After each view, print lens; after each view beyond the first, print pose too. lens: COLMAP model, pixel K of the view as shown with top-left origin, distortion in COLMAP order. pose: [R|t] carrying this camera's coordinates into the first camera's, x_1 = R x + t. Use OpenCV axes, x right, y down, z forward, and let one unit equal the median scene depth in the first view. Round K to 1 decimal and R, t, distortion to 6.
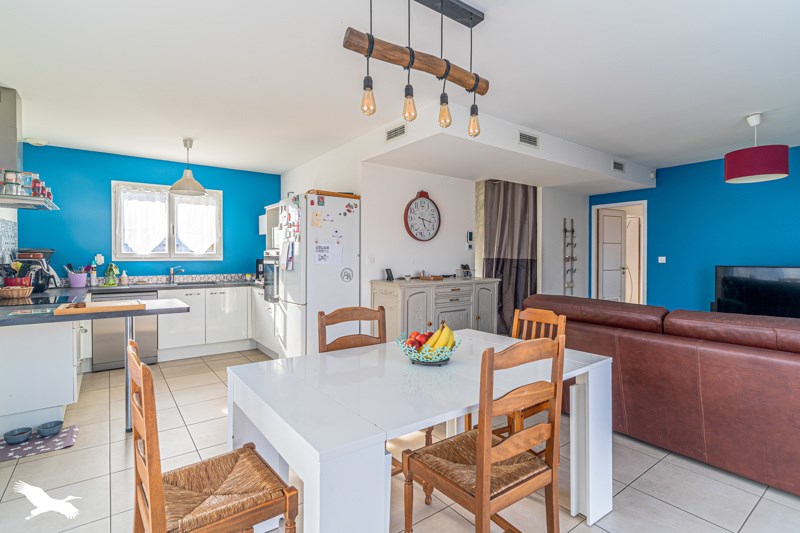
lens RADIAL K [[390.4, 0, 400.0], [0, 390.4, 266.5], [0, 0, 1]] dist [-0.001724, -0.000362]
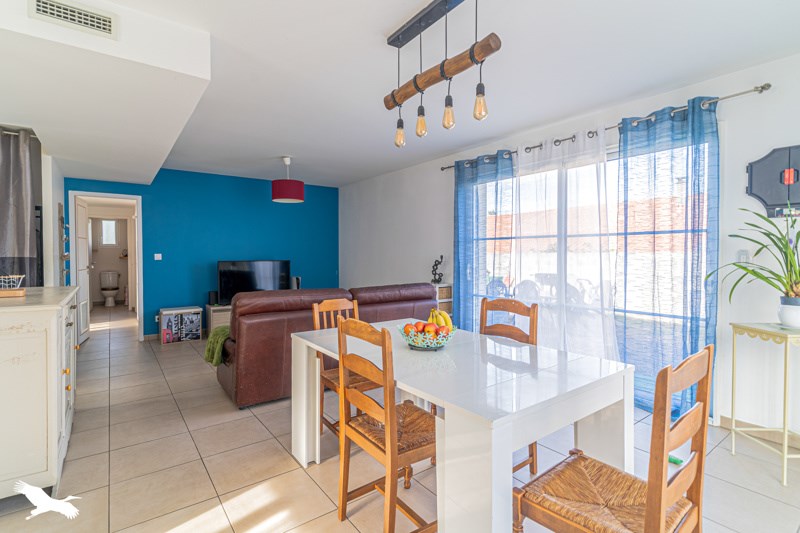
lens RADIAL K [[390.4, 0, 400.0], [0, 390.4, 266.5], [0, 0, 1]] dist [-0.001724, -0.000362]
pose [[0.013095, -0.033648, 0.999348, -0.553751], [0.025625, 0.999117, 0.033305, -0.015367], [-0.999586, 0.025172, 0.013946, 0.551622]]
